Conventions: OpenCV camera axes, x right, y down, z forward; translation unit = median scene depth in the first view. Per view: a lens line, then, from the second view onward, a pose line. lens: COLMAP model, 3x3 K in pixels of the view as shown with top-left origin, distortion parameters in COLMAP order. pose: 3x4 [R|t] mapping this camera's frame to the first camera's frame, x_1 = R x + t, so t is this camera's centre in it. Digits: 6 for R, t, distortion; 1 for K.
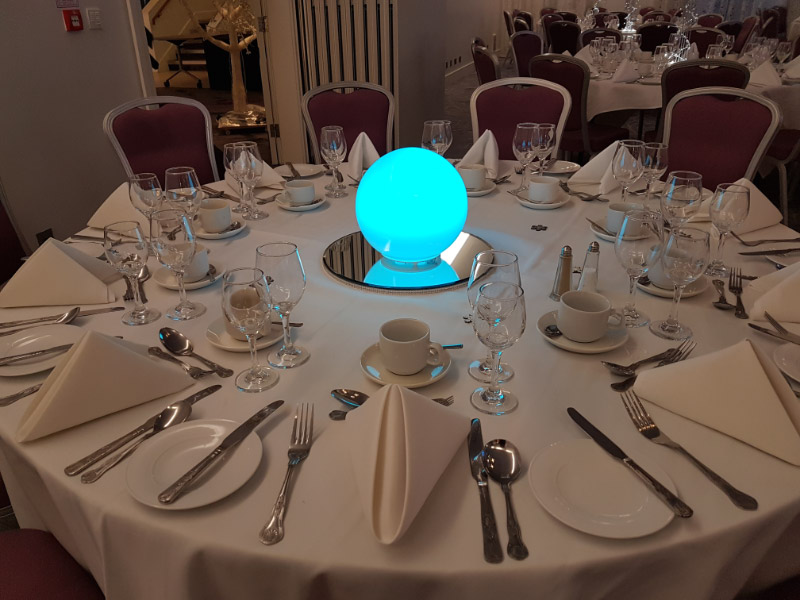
lens RADIAL K [[616.6, 0, 398.7], [0, 616.6, 316.0], [0, 0, 1]] dist [0.092400, -0.173625]
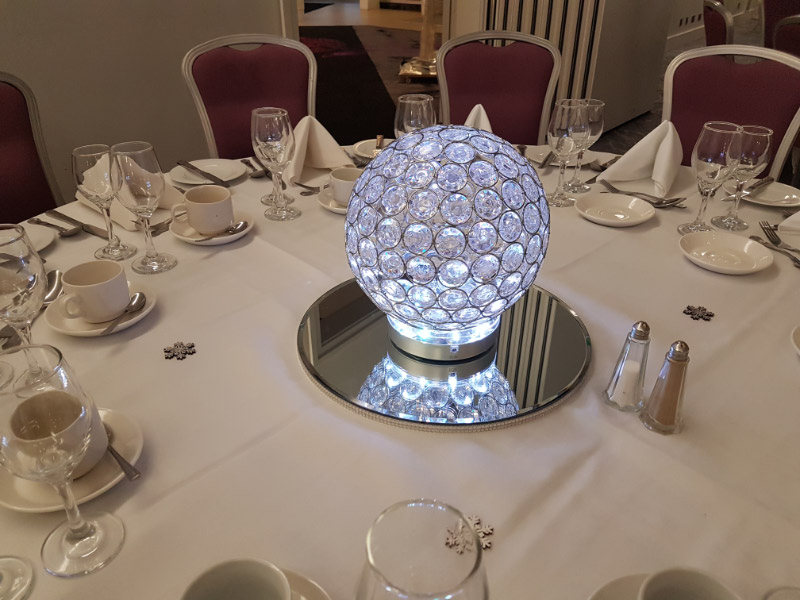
lens RADIAL K [[616.6, 0, 398.7], [0, 616.6, 316.0], [0, 0, 1]] dist [0.092400, -0.173625]
pose [[0.943222, 0.192353, -0.270801, 0.094092], [-0.172413, 0.980353, 0.095826, -0.113491], [0.283913, -0.043695, 0.957854, 0.285337]]
